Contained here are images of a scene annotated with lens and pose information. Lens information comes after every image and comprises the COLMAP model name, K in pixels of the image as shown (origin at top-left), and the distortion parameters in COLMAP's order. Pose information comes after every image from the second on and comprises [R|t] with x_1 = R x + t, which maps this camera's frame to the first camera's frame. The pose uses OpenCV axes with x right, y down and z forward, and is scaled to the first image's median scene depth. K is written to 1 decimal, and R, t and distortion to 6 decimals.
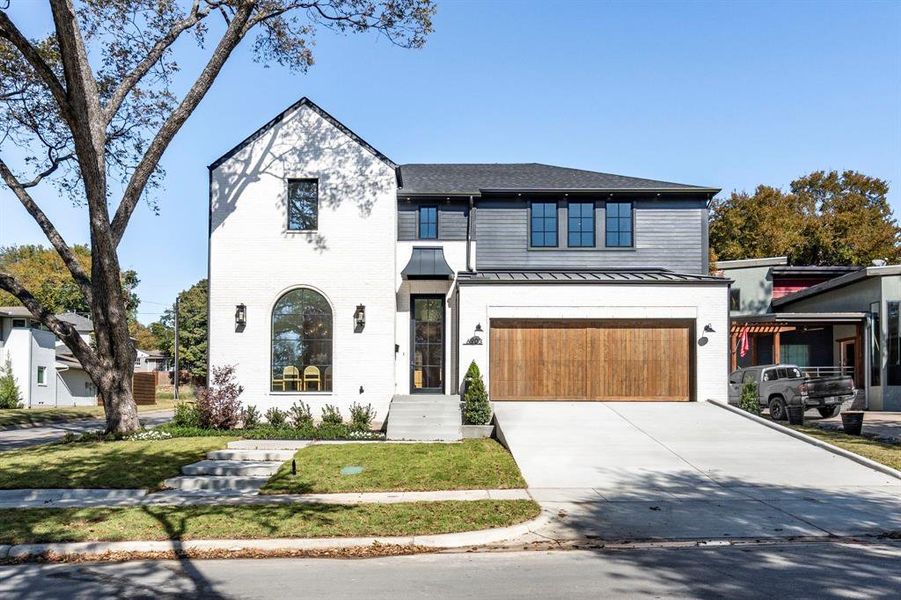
lens RADIAL K [[414.5, 0, 450.3], [0, 414.5, 316.9], [0, 0, 1]] dist [0.038002, 0.000113]
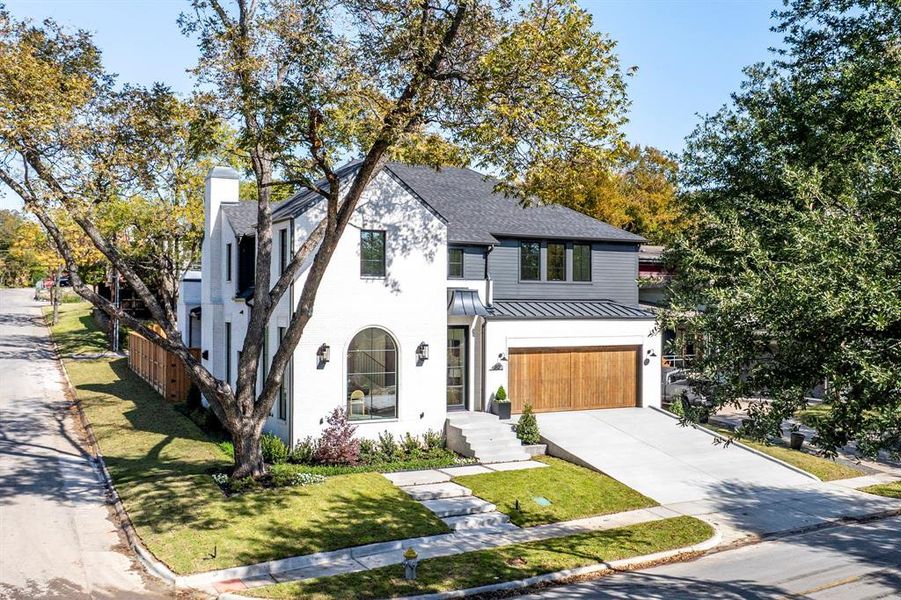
lens RADIAL K [[422.9, 0, 450.5], [0, 422.9, 300.0], [0, 0, 1]] dist [0.002347, 0.000203]
pose [[0.959873, 0.032713, 0.278522, -0.410752], [-0.035191, 0.999373, 0.003902, -0.132851], [-0.278219, -0.013547, 0.960422, -0.123850]]
